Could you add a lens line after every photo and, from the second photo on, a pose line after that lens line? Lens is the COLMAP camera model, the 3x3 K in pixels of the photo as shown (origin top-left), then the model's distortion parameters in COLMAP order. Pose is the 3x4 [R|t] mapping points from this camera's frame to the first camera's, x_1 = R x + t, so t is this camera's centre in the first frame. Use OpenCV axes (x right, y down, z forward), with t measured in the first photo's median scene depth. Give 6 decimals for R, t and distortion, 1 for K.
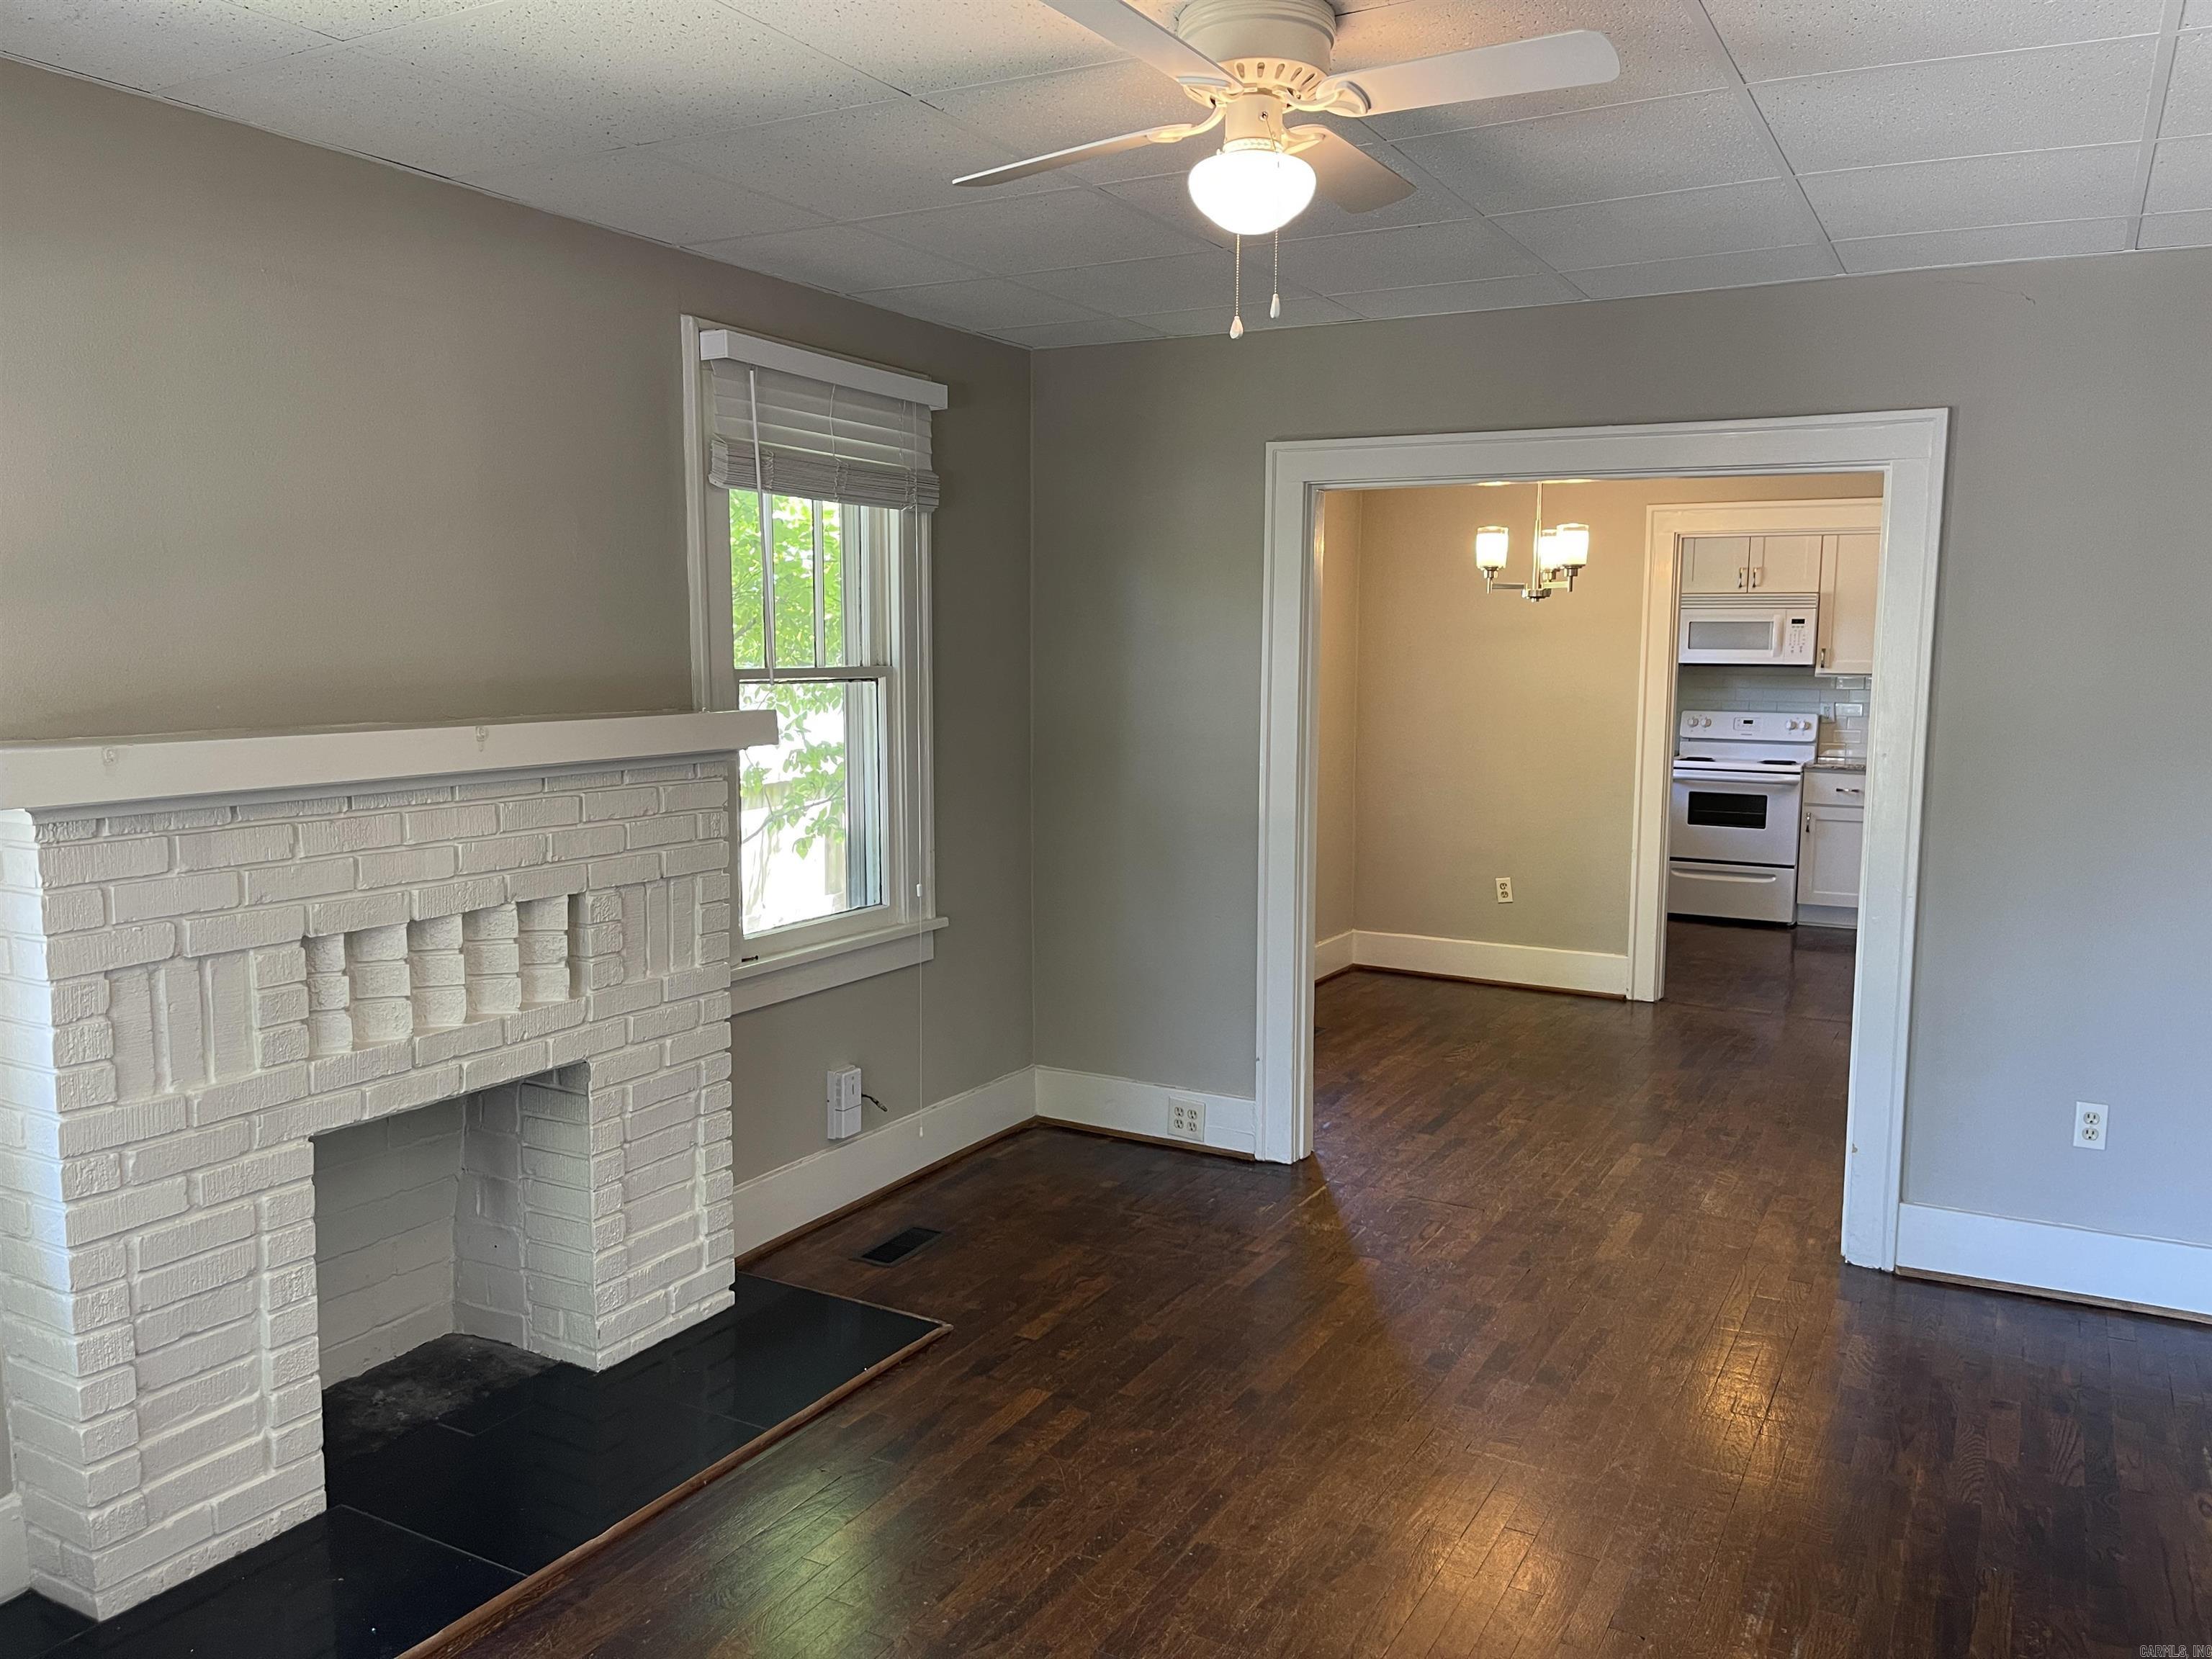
lens RADIAL K [[1698.7, 0, 1106.7], [0, 1698.7, 846.4], [0, 0, 1]] dist [0.065257, -0.082011]
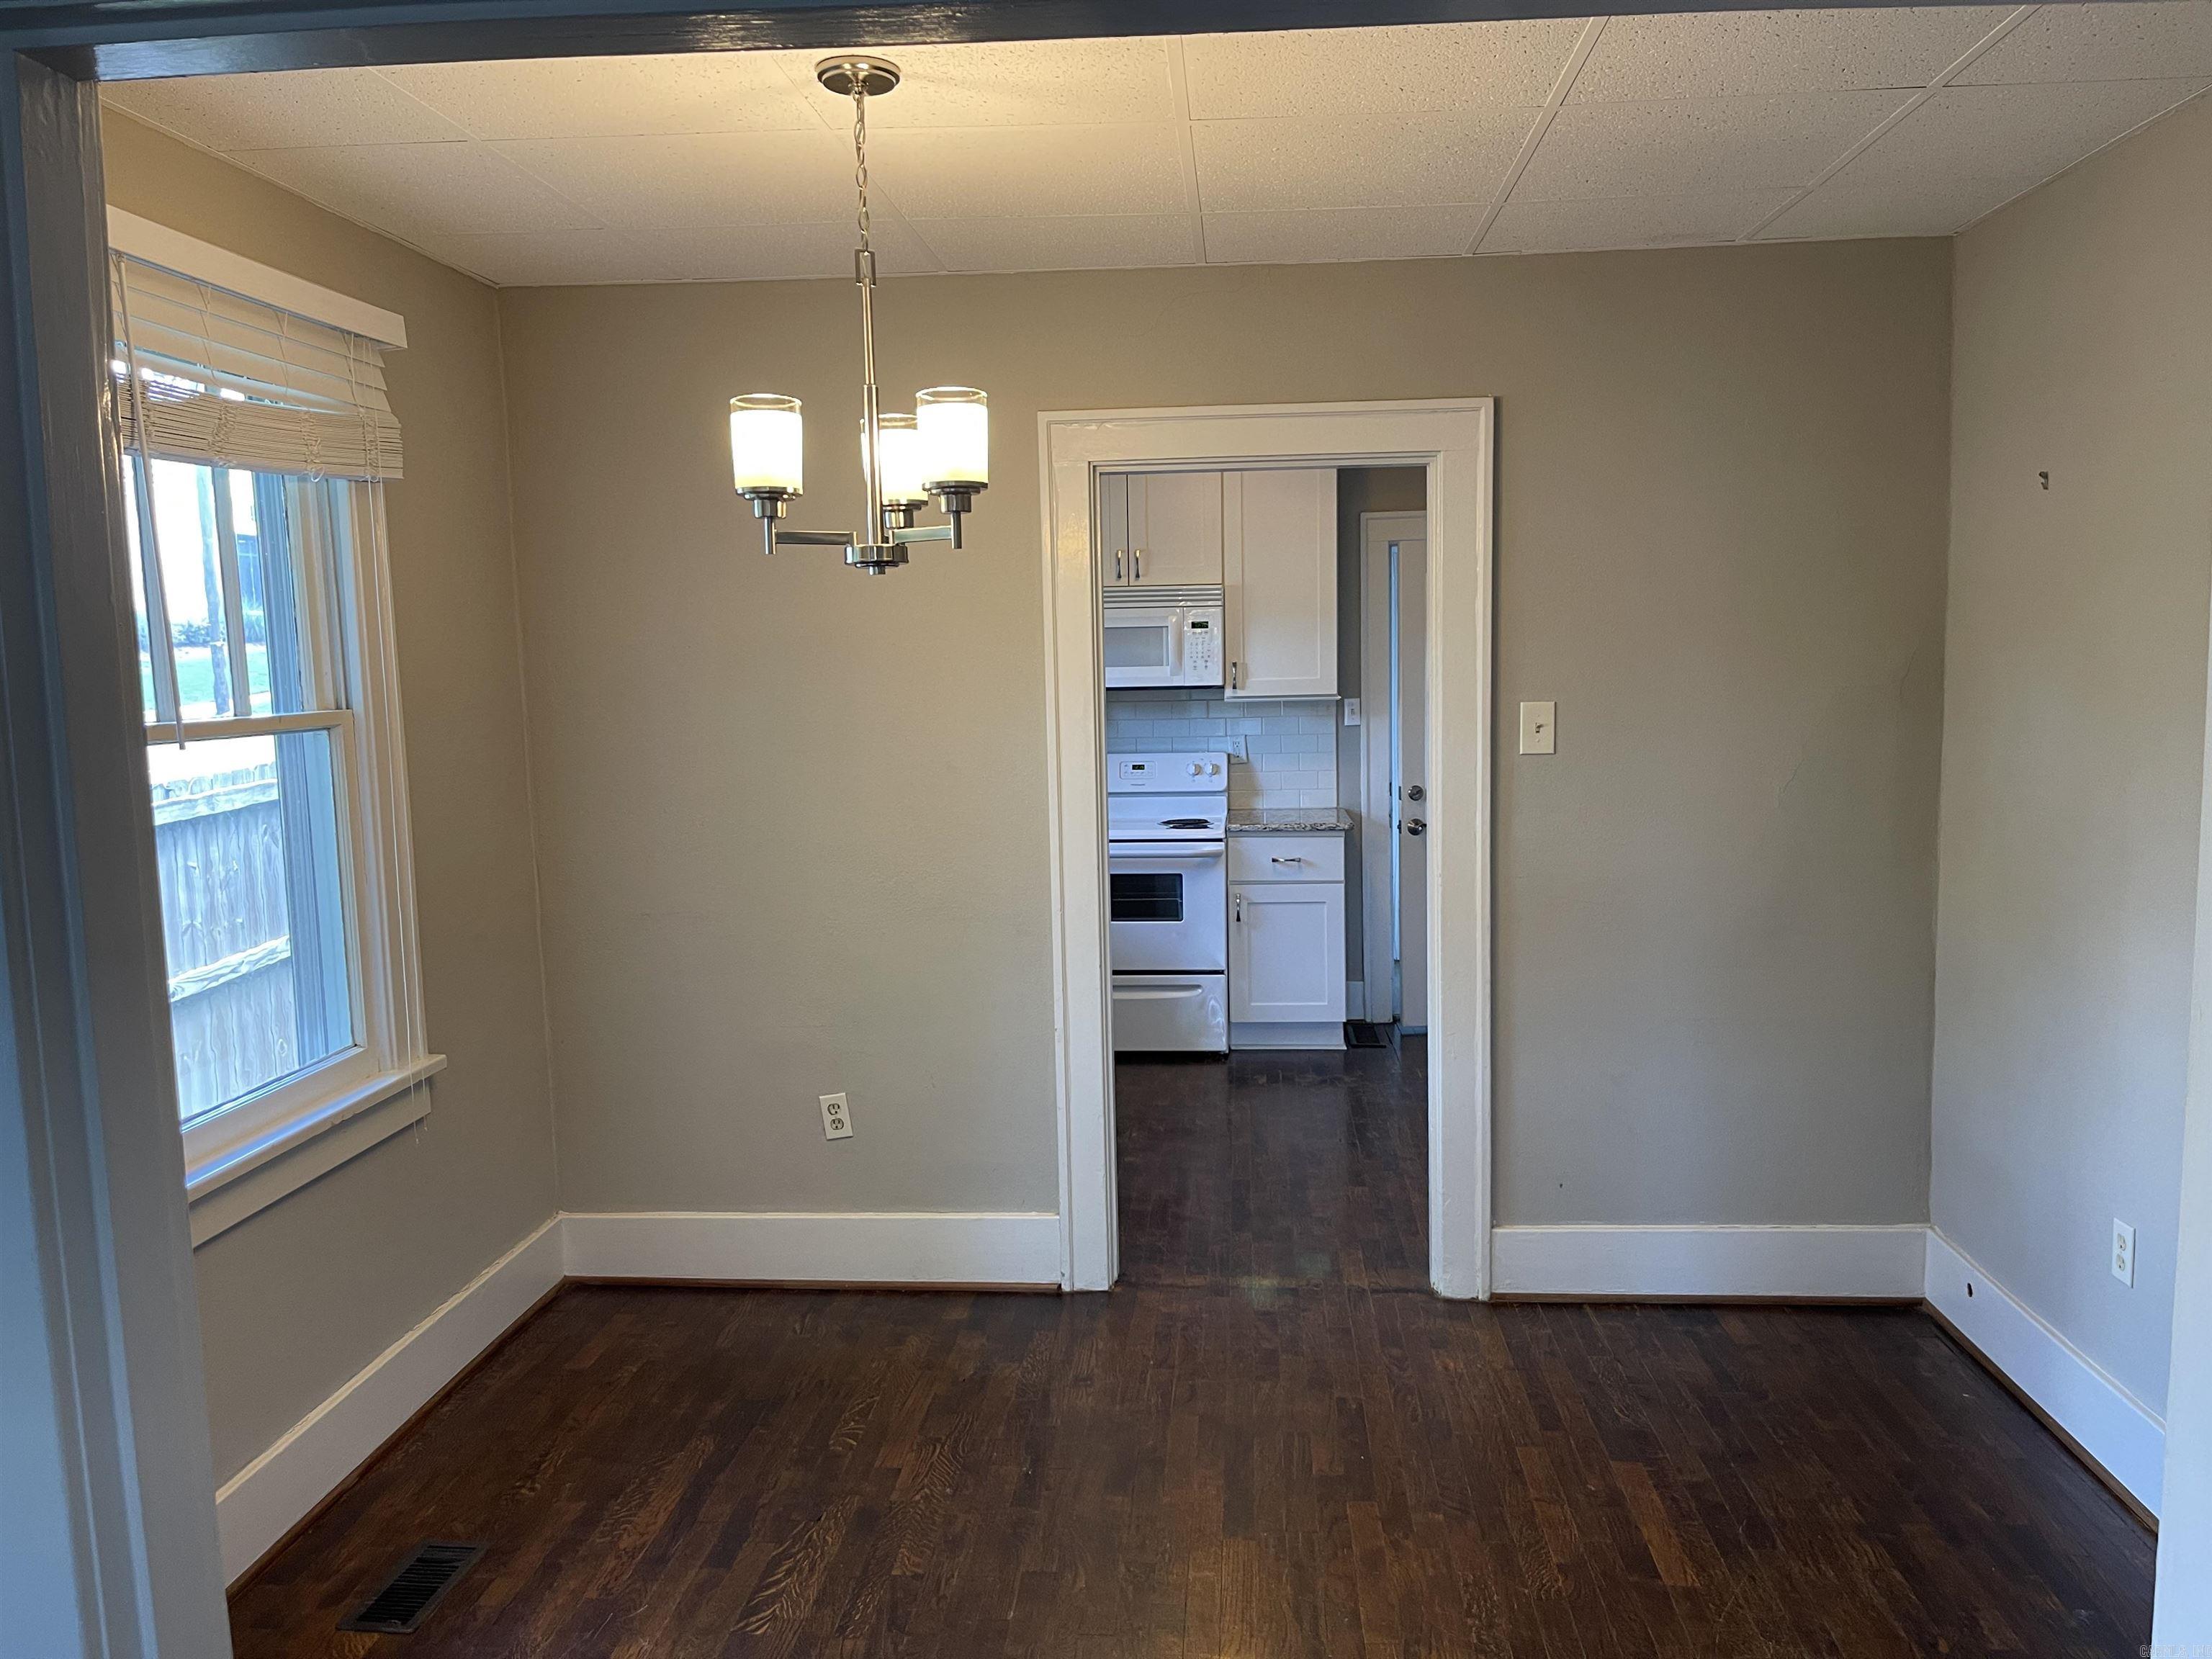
lens RADIAL K [[1698.7, 0, 1112.0], [0, 1698.7, 835.3], [0, 0, 1]] dist [0.065257, -0.082011]
pose [[0.912939, -0.070407, 0.401976, 0.082691], [0.077811, 0.996966, -0.002100, -0.046488], [-0.400609, 0.033195, 0.915648, 0.378935]]
